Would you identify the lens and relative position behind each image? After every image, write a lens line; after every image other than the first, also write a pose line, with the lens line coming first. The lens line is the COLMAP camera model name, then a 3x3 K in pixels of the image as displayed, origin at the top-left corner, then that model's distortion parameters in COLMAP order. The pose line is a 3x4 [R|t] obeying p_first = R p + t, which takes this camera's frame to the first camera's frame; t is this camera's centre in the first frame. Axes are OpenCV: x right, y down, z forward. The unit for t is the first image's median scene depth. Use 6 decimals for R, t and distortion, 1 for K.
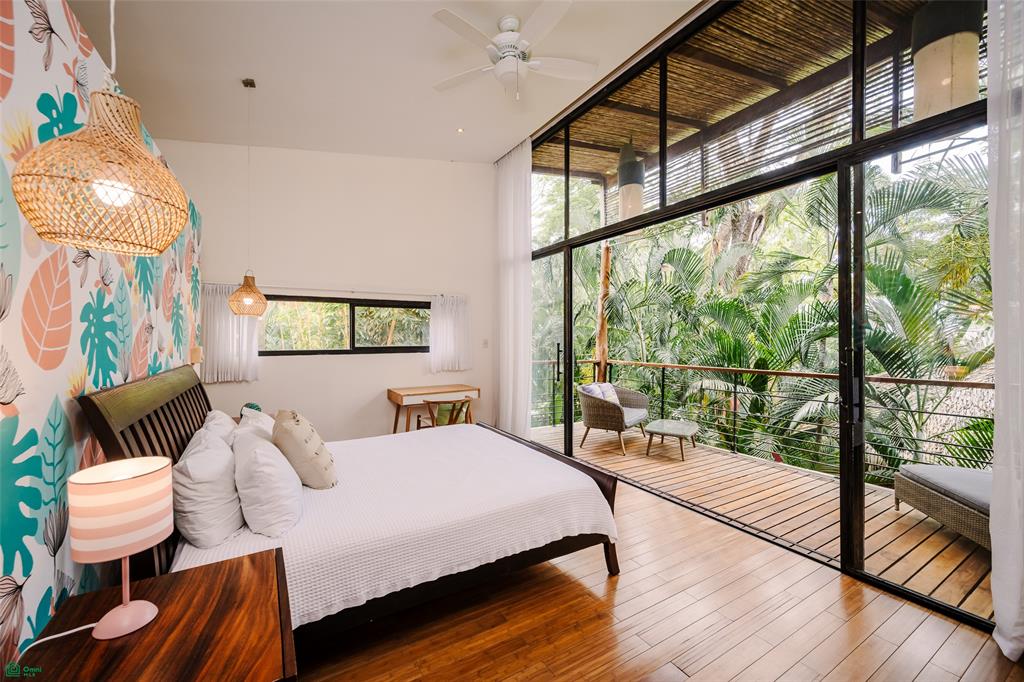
lens RADIAL K [[414.8, 0, 511.7], [0, 414.8, 334.4], [0, 0, 1]] dist [-0.000379, -0.000059]
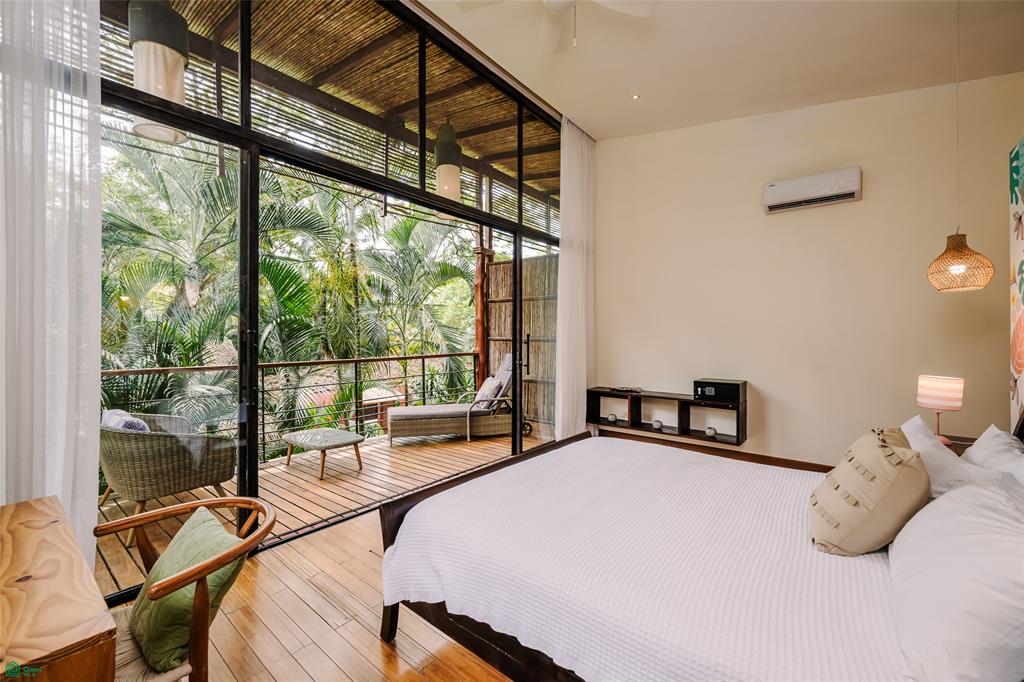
lens RADIAL K [[414.8, 0, 511.7], [0, 414.8, 334.4], [0, 0, 1]] dist [-0.000379, -0.000059]
pose [[-0.351994, 0.001836, 0.936000, -0.523746], [-0.010194, 0.999931, -0.005795, 0.024062], [-0.935947, -0.011581, -0.351951, 0.972476]]
